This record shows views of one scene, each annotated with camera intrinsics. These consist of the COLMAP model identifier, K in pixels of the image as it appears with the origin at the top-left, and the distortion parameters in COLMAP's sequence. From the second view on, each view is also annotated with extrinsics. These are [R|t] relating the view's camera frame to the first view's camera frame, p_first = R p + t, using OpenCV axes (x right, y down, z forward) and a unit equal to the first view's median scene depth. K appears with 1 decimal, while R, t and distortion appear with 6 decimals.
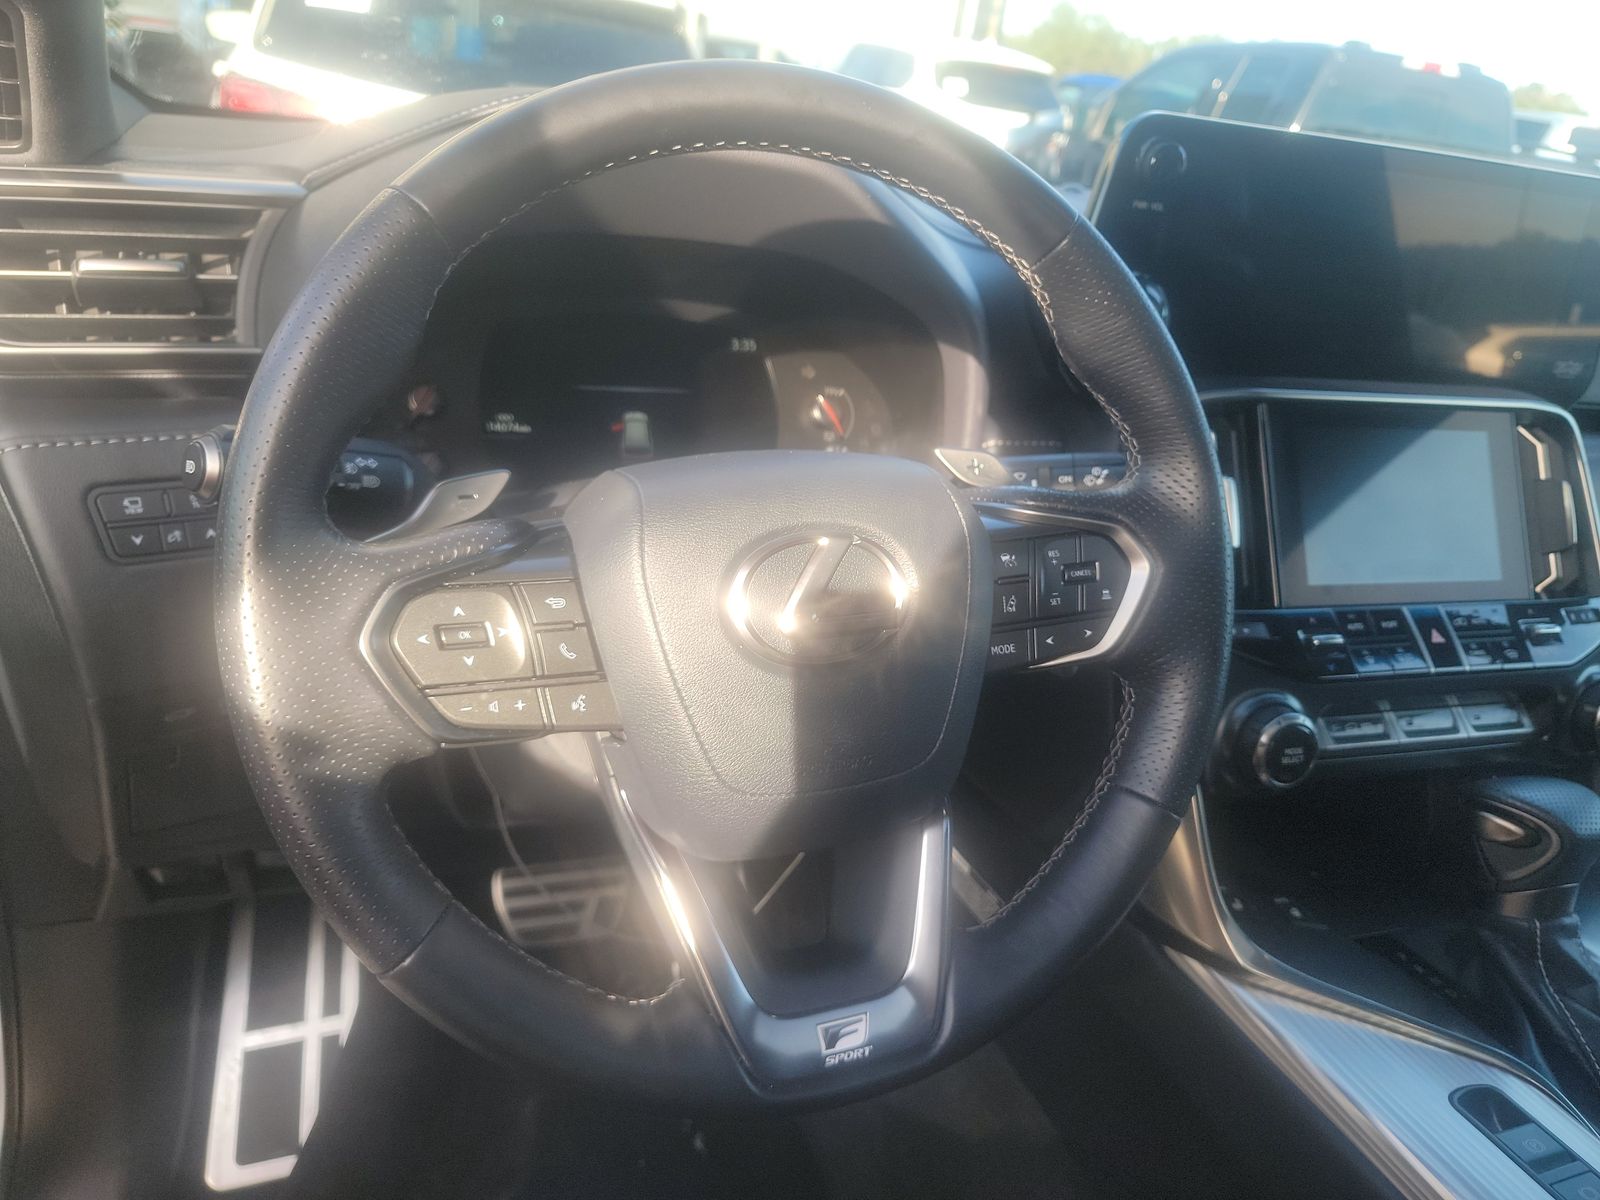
lens RADIAL K [[1120.4, 0, 798.8], [0, 1120.4, 611.5], [0, 0, 1]] dist [0.014820, -0.026719]
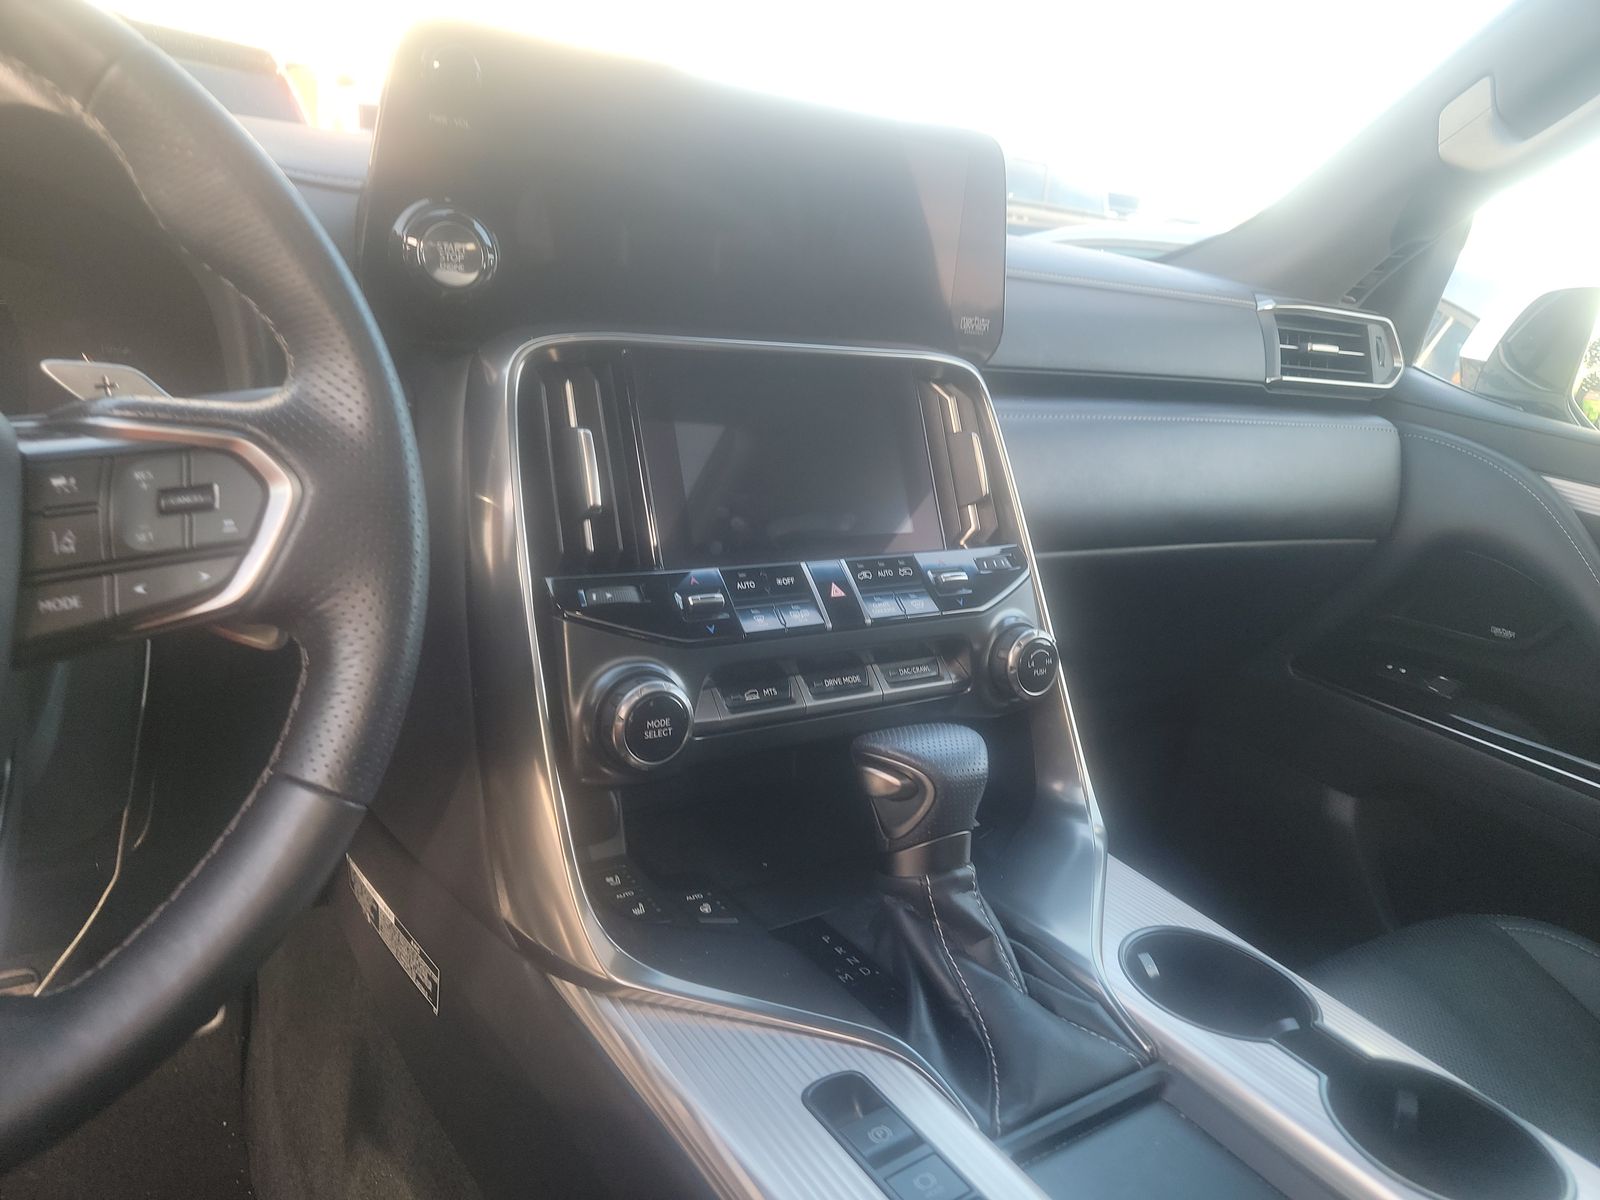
lens RADIAL K [[1120.4, 0, 795.3], [0, 1120.4, 589.9], [0, 0, 1]] dist [0.014820, -0.026719]
pose [[0.960646, -0.074521, 0.267591, 0.317597], [0.091465, 0.994480, -0.051409, 0.075384], [-0.262283, 0.073861, 0.962160, 0.113800]]
